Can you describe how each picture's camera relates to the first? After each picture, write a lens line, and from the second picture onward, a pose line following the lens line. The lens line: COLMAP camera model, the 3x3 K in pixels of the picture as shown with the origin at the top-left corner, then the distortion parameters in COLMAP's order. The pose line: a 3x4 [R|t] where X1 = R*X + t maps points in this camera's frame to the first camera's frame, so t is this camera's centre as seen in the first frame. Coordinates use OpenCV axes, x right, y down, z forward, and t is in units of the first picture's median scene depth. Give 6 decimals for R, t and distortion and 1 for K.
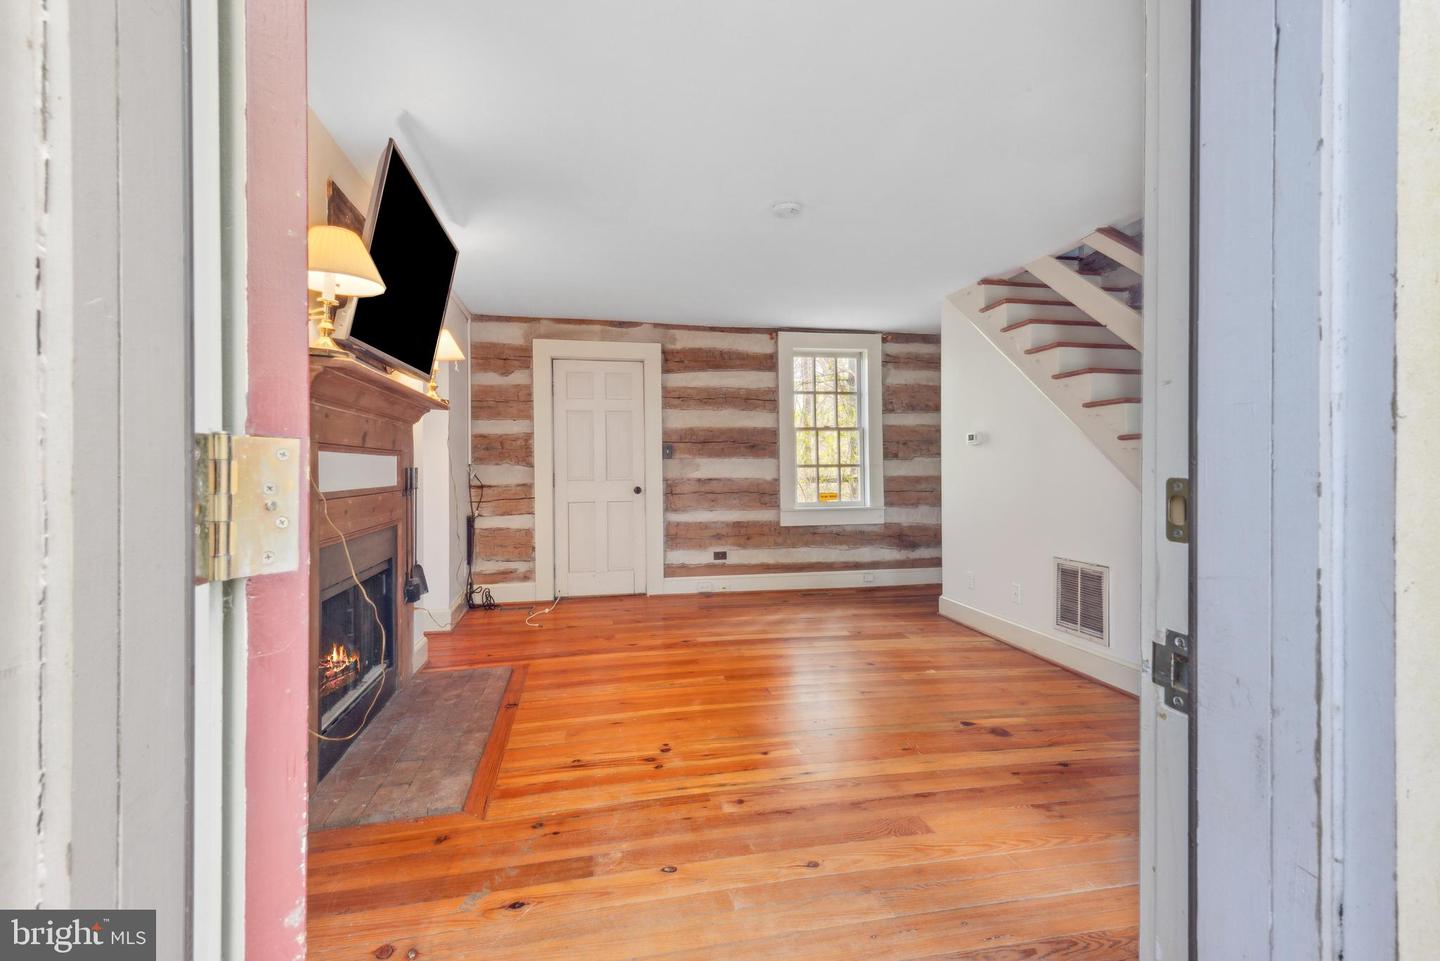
lens RADIAL K [[668.7, 0, 733.4], [0, 668.7, 474.8], [0, 0, 1]] dist [0.031636, -0.011257]
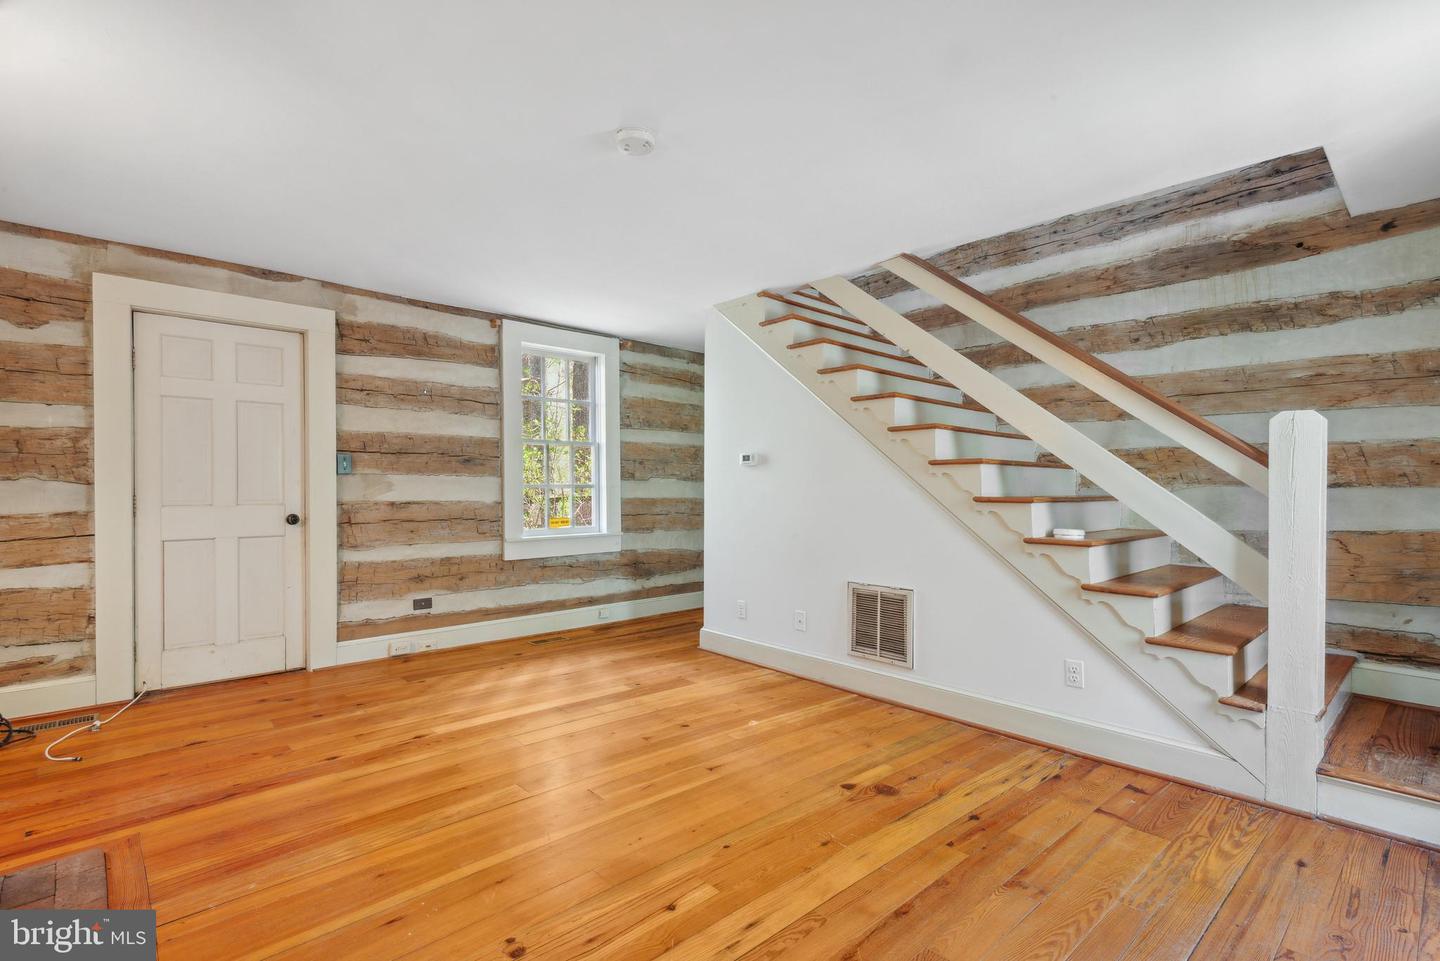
lens RADIAL K [[668.7, 0, 730.2], [0, 668.7, 491.8], [0, 0, 1]] dist [0.031636, -0.011257]
pose [[0.856429, 0.004137, 0.516248, -0.123820], [-0.002127, 0.999988, -0.004486, -0.003272], [-0.516260, 0.002744, 0.856427, 0.179305]]
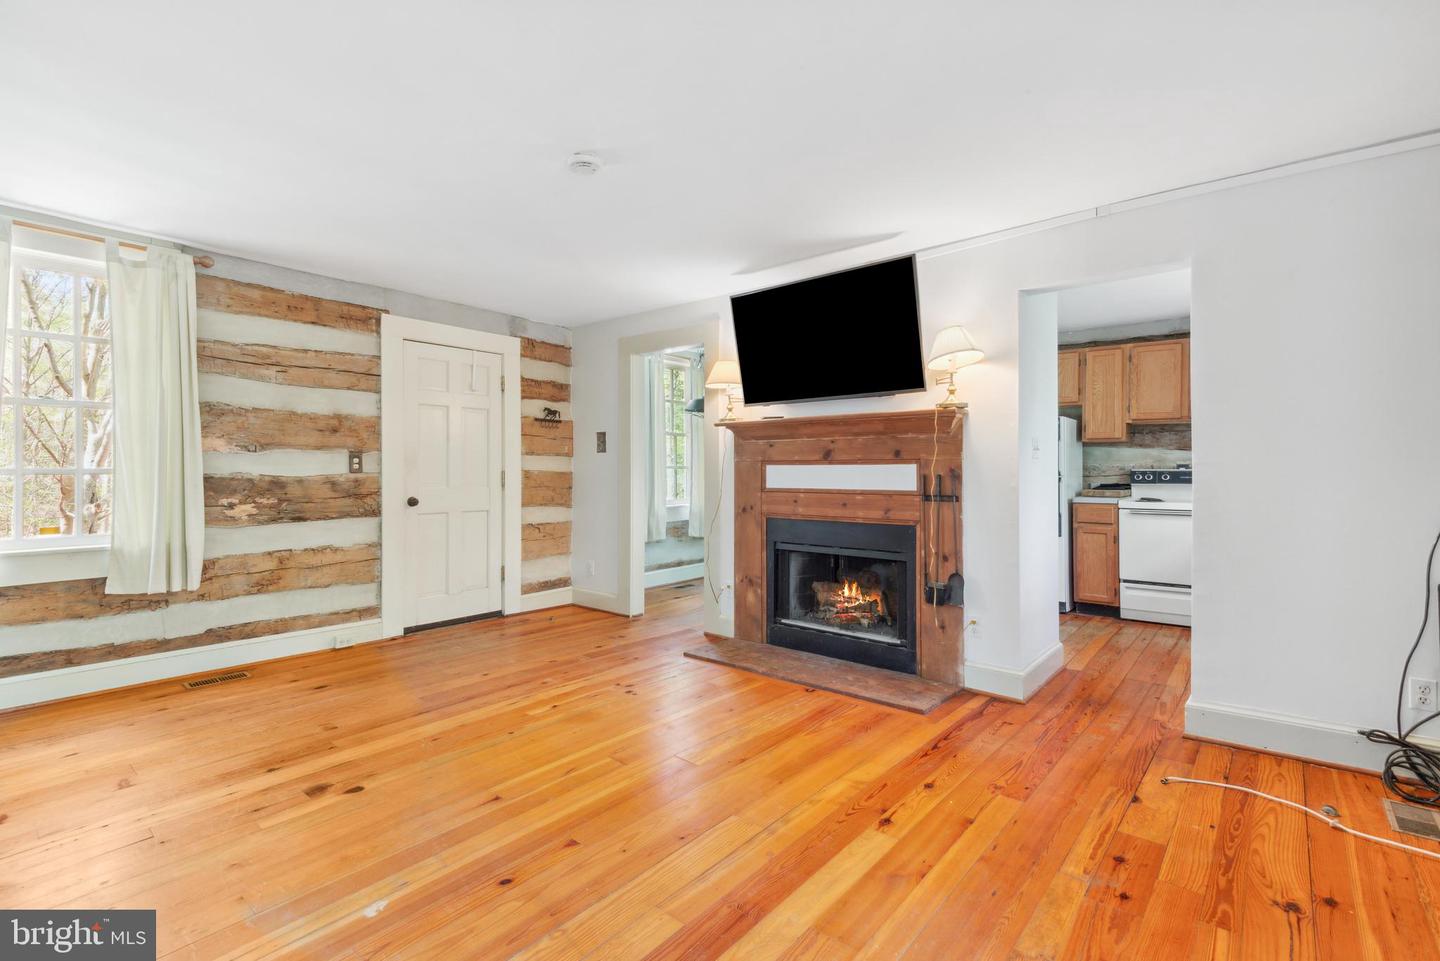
lens RADIAL K [[668.7, 0, 727.0], [0, 668.7, 473.6], [0, 0, 1]] dist [0.031636, -0.011257]
pose [[-0.792885, 0.011614, -0.609261, 0.261846], [-0.001067, 0.999790, 0.020448, -0.021801], [0.609371, 0.016863, -0.792706, 1.038748]]
